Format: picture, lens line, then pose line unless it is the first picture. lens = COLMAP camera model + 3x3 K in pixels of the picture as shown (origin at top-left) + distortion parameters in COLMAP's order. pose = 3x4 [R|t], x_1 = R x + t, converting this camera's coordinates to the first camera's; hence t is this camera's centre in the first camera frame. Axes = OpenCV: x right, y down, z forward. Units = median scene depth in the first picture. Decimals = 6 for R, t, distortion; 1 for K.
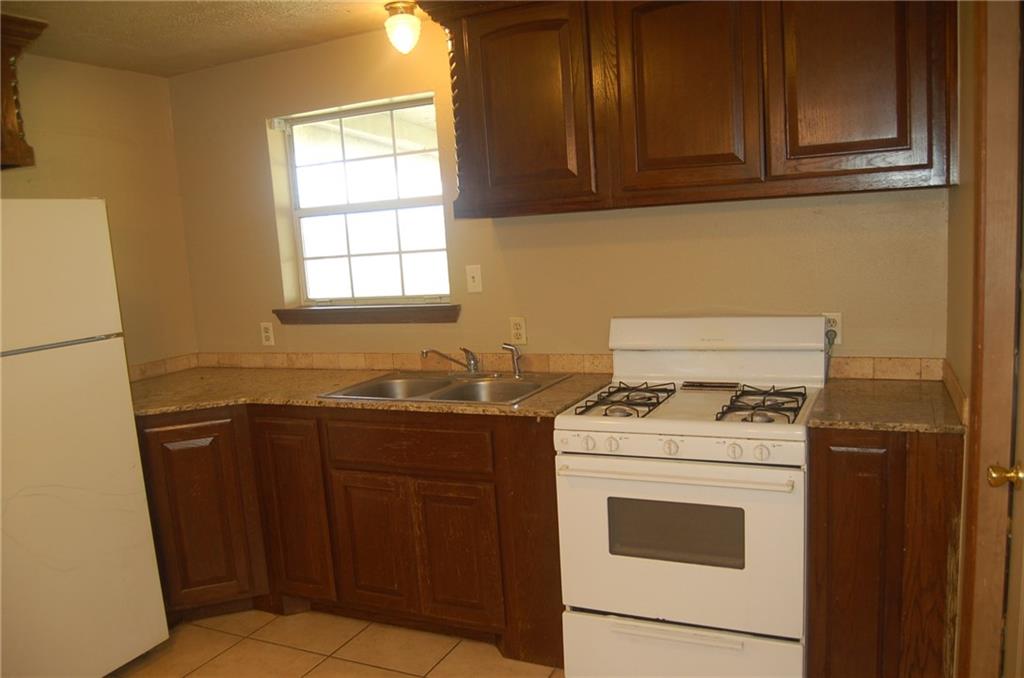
lens RADIAL K [[789.9, 0, 520.0], [0, 789.9, 356.6], [0, 0, 1]] dist [-0.046881, 0.000674]
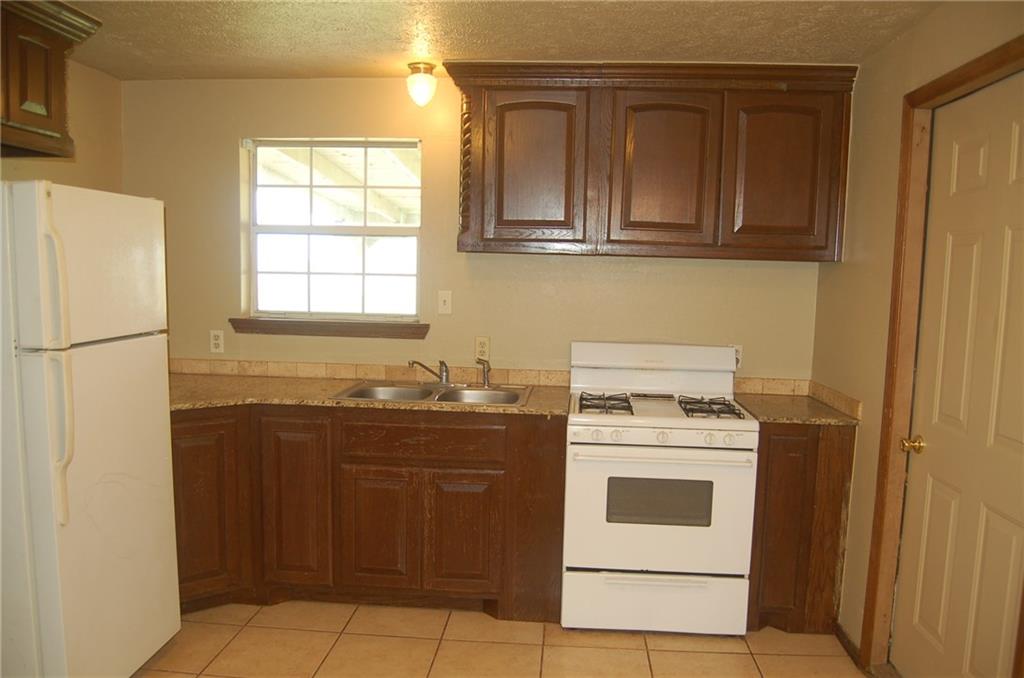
lens RADIAL K [[789.9, 0, 520.0], [0, 789.9, 356.6], [0, 0, 1]] dist [-0.046881, 0.000674]
pose [[0.931863, 0.045522, 0.359944, -0.430446], [-0.028528, 0.998219, -0.052387, 0.045216], [-0.361688, 0.038549, 0.931502, -0.138906]]
